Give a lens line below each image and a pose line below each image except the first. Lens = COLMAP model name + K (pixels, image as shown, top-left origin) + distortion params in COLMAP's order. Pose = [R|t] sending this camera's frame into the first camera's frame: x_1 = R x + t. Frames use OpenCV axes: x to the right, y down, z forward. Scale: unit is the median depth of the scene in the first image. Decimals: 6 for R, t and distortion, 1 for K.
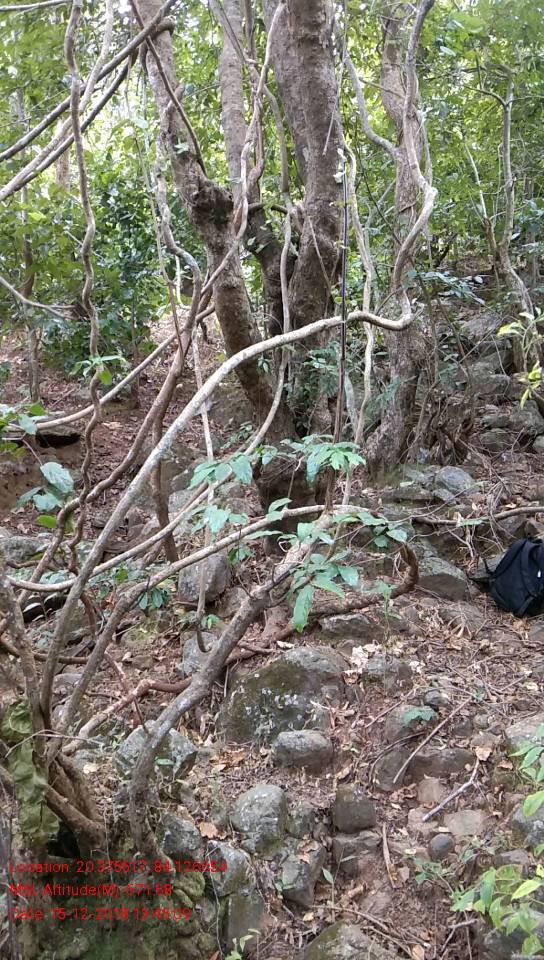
lens RADIAL K [[756.1, 0, 275.9], [0, 756.1, 480.4], [0, 0, 1]] dist [0.029536, -0.084314]
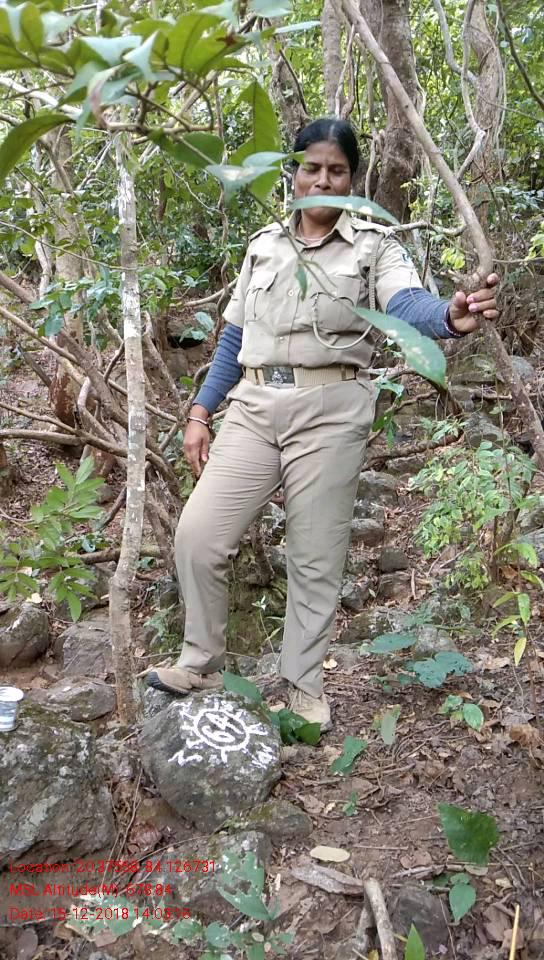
lens RADIAL K [[754.8, 0, 270.6], [0, 754.8, 493.5], [0, 0, 1]] dist [-0.011766, -0.027669]
pose [[0.988592, 0.031261, -0.147338, 0.059357], [-0.015483, 0.994134, 0.107040, 0.113701], [0.149820, -0.103538, 0.983277, -0.358979]]
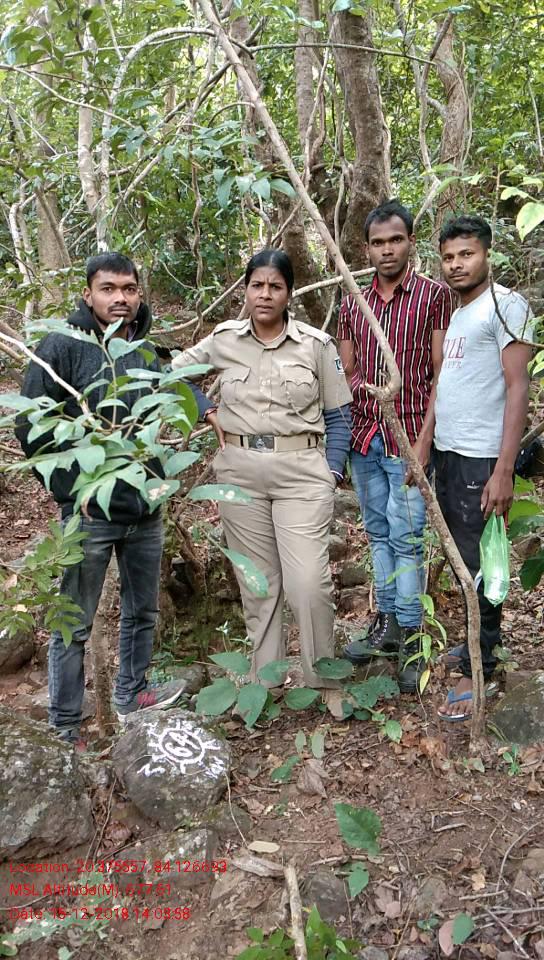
lens RADIAL K [[754.8, 0, 271.6], [0, 754.8, 491.7], [0, 0, 1]] dist [-0.011766, -0.027669]
pose [[0.991681, 0.036366, -0.123478, 0.091035], [-0.022239, 0.993242, 0.113912, 0.060669], [0.126786, -0.110218, 0.985788, -0.438786]]
